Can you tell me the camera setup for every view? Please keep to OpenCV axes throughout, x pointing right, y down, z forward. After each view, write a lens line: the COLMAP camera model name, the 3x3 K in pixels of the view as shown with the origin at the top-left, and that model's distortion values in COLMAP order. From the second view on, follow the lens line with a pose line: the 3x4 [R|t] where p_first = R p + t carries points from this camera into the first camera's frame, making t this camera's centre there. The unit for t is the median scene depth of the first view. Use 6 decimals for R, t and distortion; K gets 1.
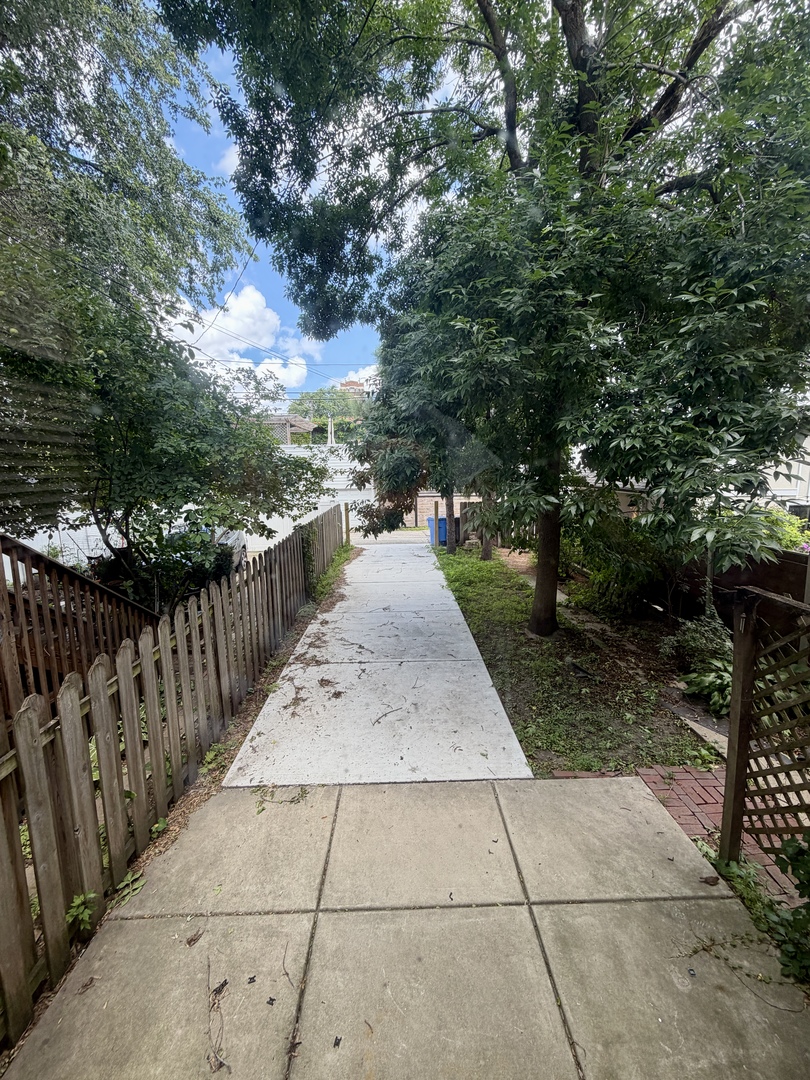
lens RADIAL K [[435.2, 0, 412.3], [0, 435.2, 538.4], [0, 0, 1]] dist [-0.003559, -0.000198]
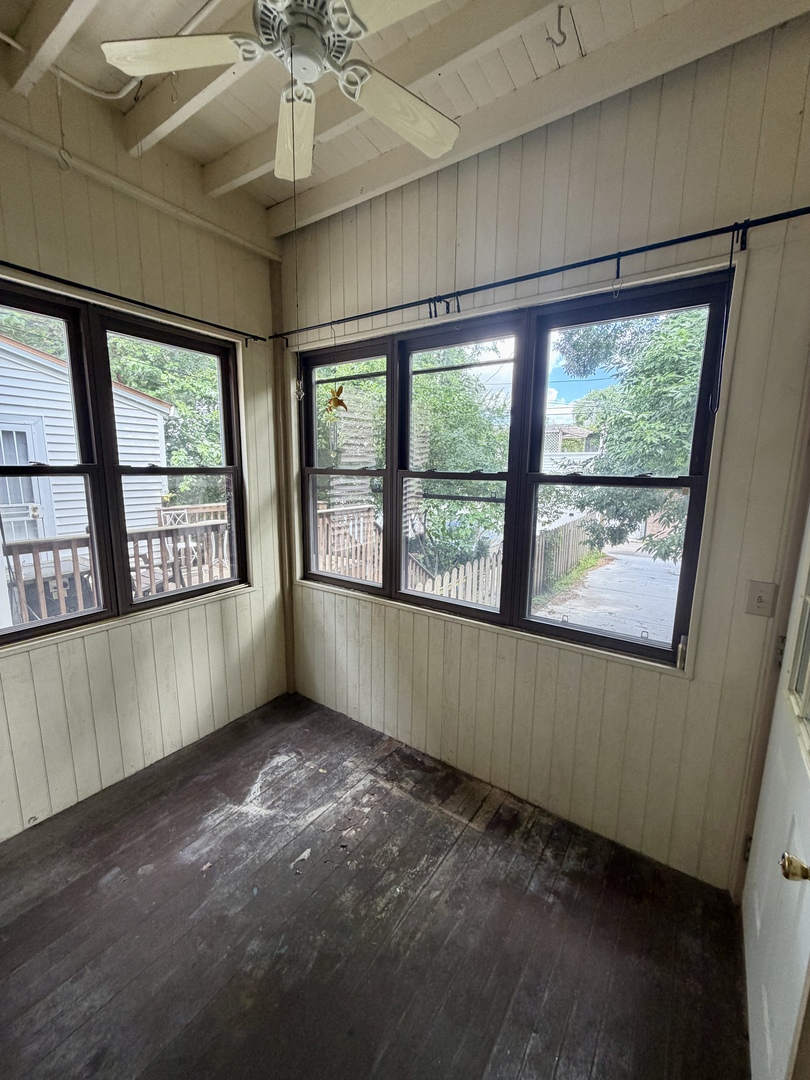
lens RADIAL K [[435.2, 0, 412.3], [0, 435.2, 538.4], [0, 0, 1]] dist [-0.003559, -0.000198]
pose [[0.817643, 0.119954, -0.563090, 0.130817], [-0.116923, 0.992269, 0.041602, -0.015419], [0.563727, 0.031823, 0.825348, -0.213710]]
